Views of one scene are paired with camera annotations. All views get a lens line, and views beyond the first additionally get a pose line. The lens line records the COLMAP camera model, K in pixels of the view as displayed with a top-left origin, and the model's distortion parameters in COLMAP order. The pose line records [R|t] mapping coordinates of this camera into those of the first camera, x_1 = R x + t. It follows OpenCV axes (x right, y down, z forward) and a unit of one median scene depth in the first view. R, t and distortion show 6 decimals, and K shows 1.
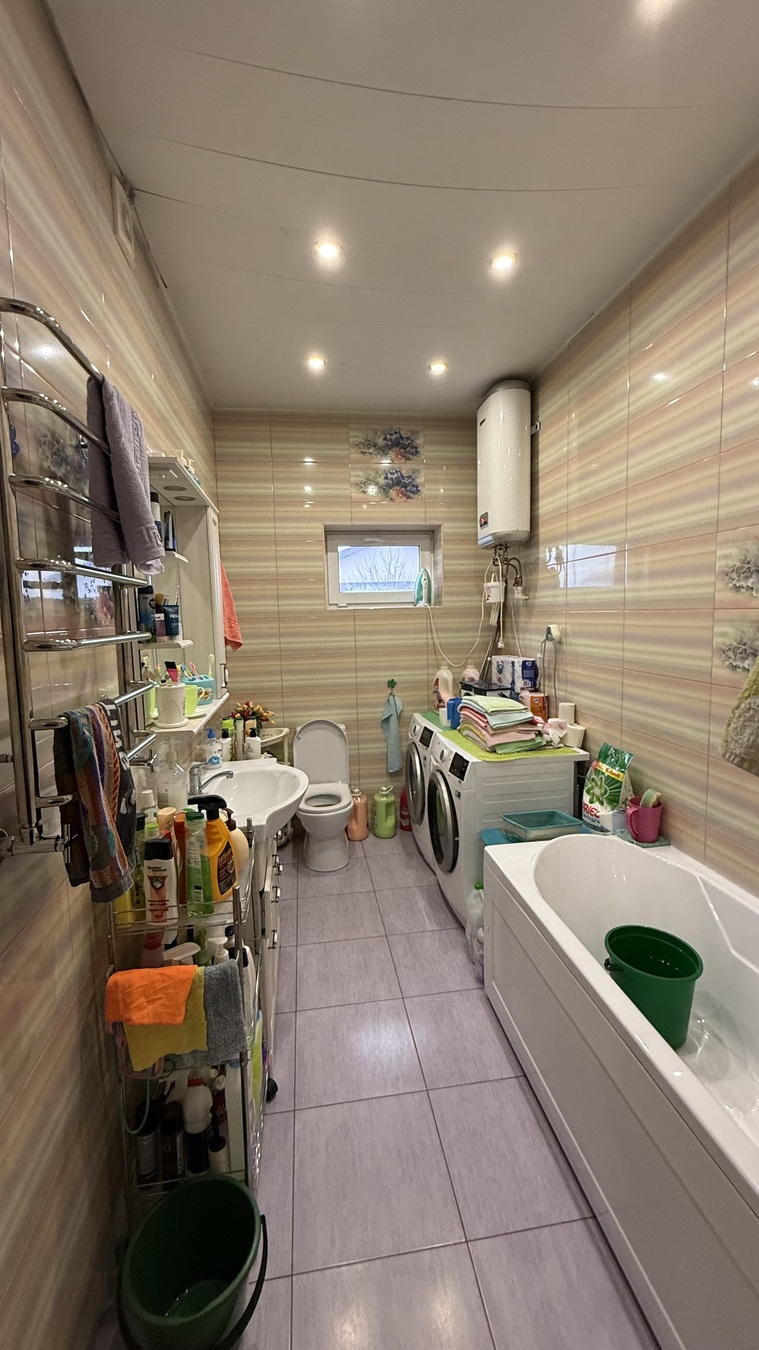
lens RADIAL K [[535.9, 0, 379.6], [0, 535.9, 665.6], [0, 0, 1]] dist [-0.001295, 0.000152]
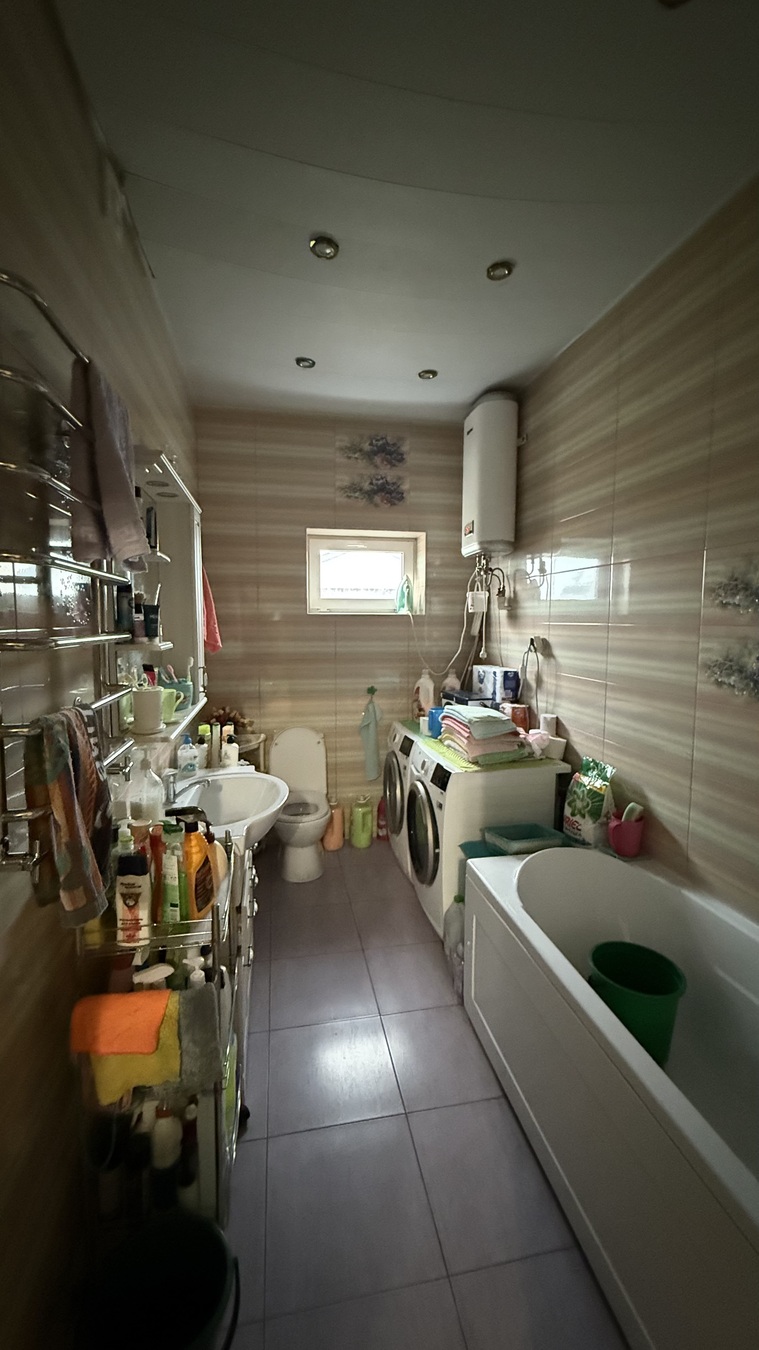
lens RADIAL K [[535.9, 0, 379.6], [0, 535.9, 665.6], [0, 0, 1]] dist [-0.001295, 0.000152]
pose [[0.998574, 0.023679, 0.047850, -0.017574], [-0.023095, 0.999652, -0.012709, -0.001729], [-0.048135, 0.011586, 0.998774, 0.019319]]
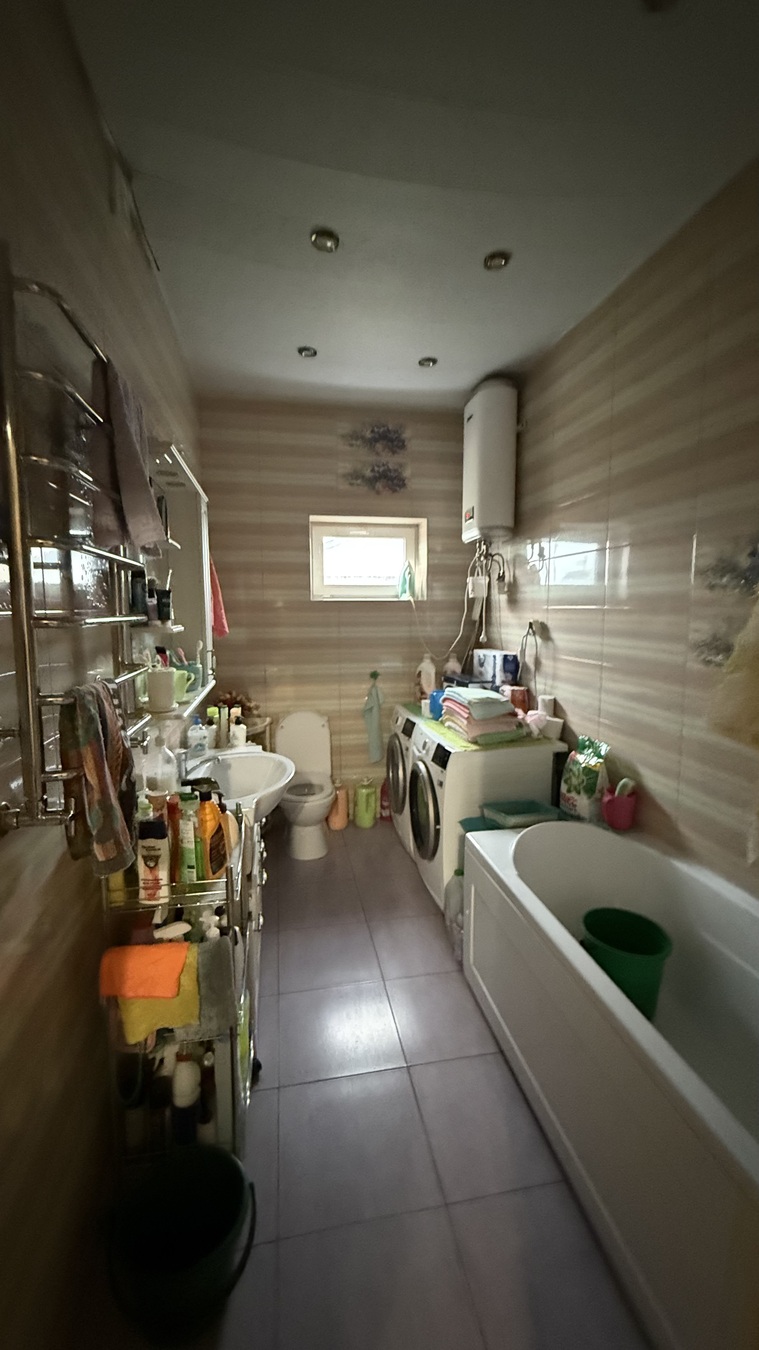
lens RADIAL K [[536.9, 0, 379.1], [0, 536.9, 665.5], [0, 0, 1]] dist [-0.000314, 0.000001]
pose [[0.999037, 0.017344, 0.040308, -0.015631], [-0.017755, 0.999794, 0.009878, 0.008092], [-0.040129, -0.010585, 0.999138, -0.016312]]
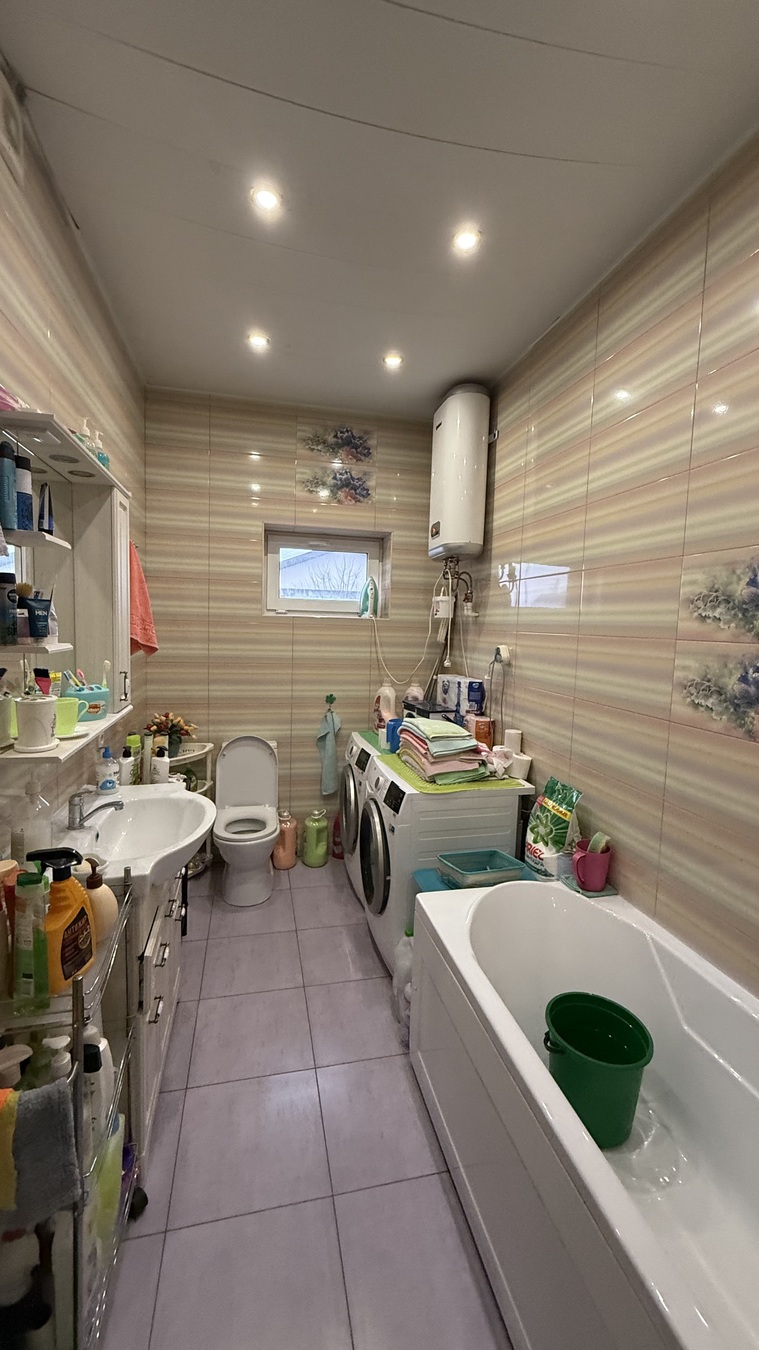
lens RADIAL K [[535.9, 0, 379.6], [0, 535.9, 665.6], [0, 0, 1]] dist [-0.001295, 0.000152]
pose [[0.994726, 0.048807, 0.090207, 0.033295], [-0.047172, 0.998683, -0.020168, -0.014621], [-0.091073, 0.015807, 0.995719, 0.107373]]
